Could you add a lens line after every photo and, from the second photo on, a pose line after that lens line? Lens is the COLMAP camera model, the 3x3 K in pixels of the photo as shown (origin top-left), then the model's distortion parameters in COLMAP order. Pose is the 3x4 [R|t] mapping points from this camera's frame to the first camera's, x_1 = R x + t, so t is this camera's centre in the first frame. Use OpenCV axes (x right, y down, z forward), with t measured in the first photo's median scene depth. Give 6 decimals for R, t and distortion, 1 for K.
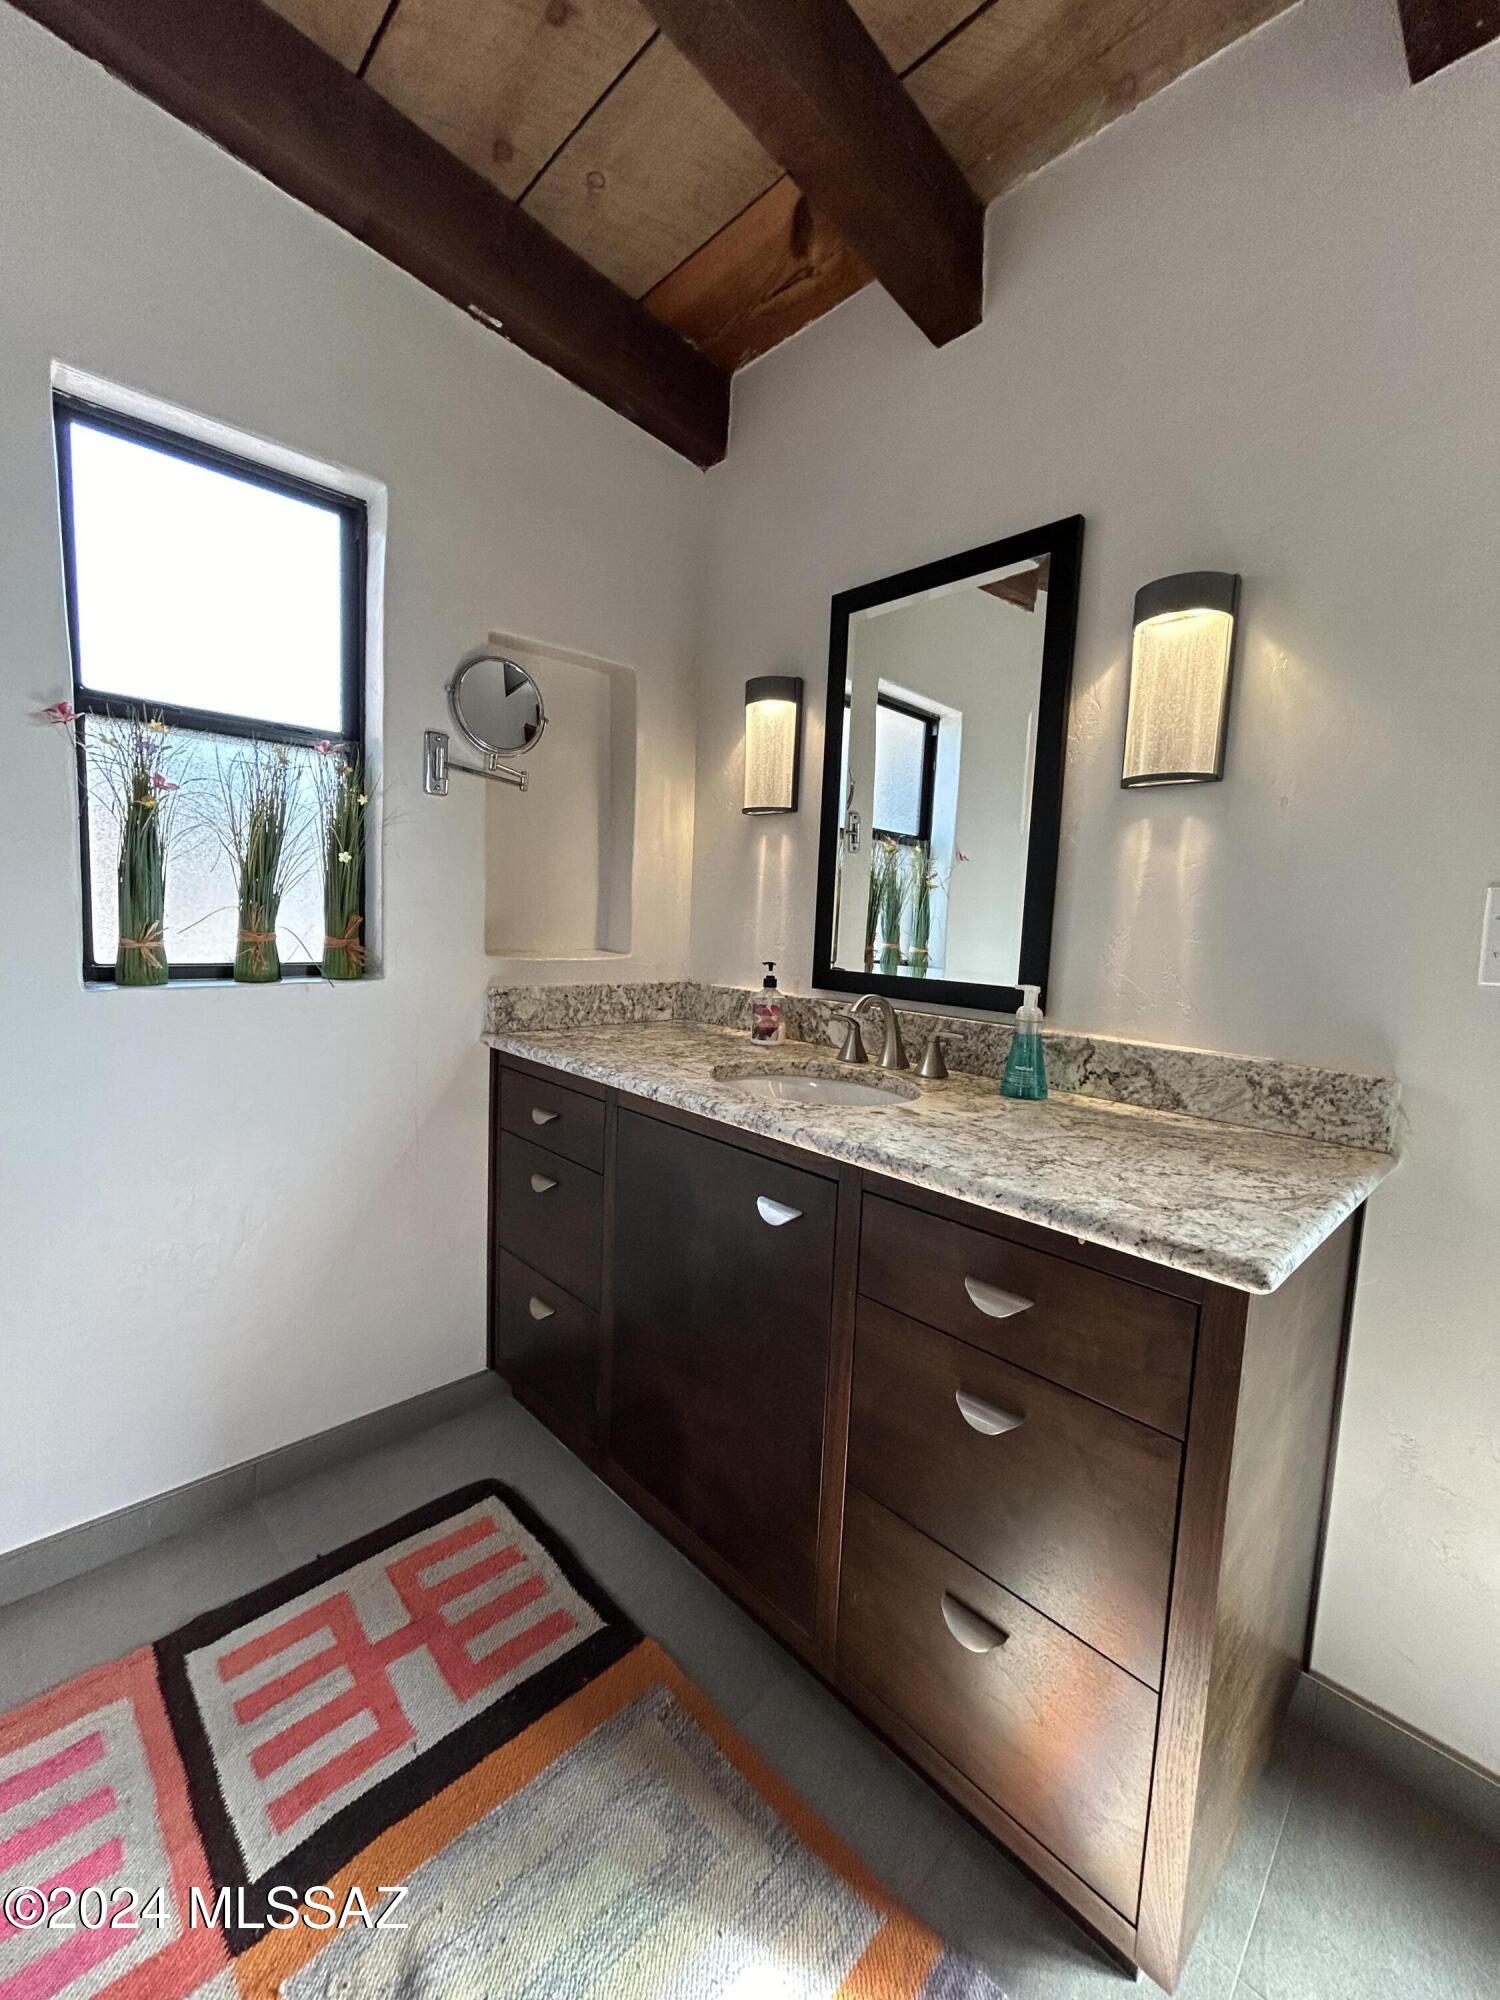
lens RADIAL K [[806.0, 0, 747.7], [0, 806.0, 996.9], [0, 0, 1]] dist [0.002334, 0.000232]
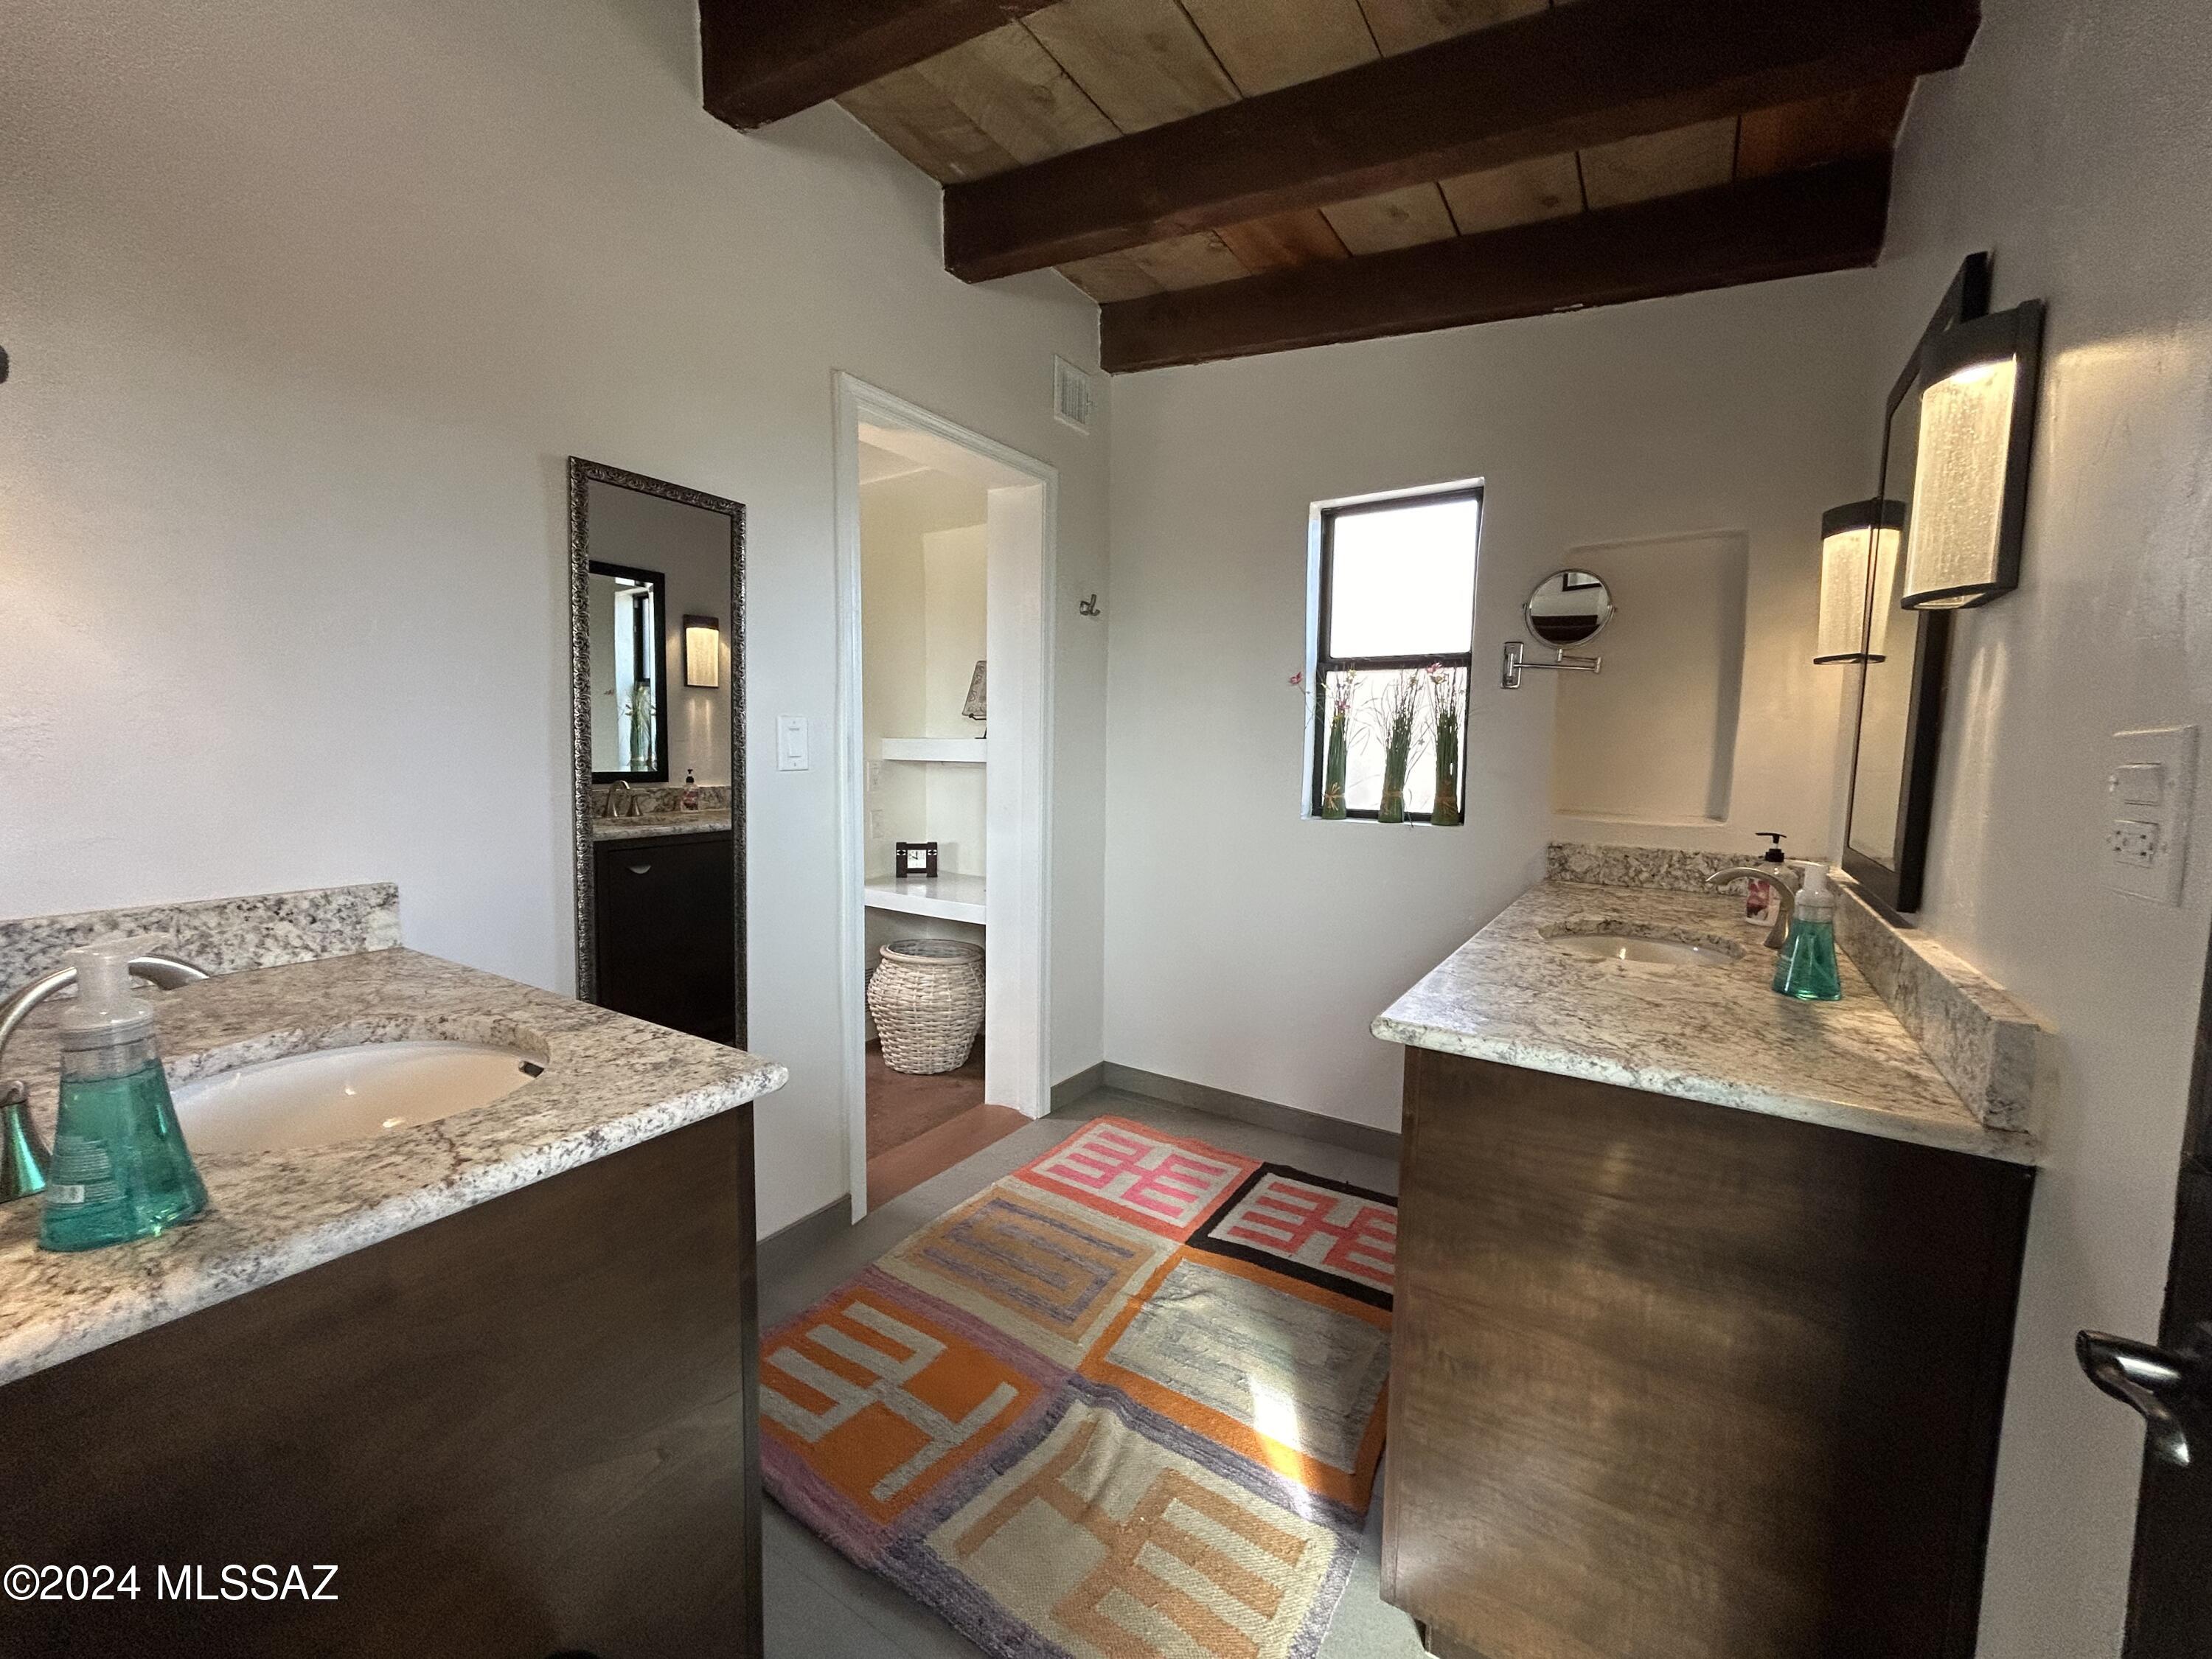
lens RADIAL K [[891.4, 0, 1122.5], [0, 891.4, 827.8], [0, 0, 1]] dist [0.002334, 0.000232]
pose [[0.247905, 0.051634, -0.967407, 1.015243], [-0.105381, 0.994091, 0.026054, 0.001224], [0.963036, 0.095487, 0.251881, 0.064912]]
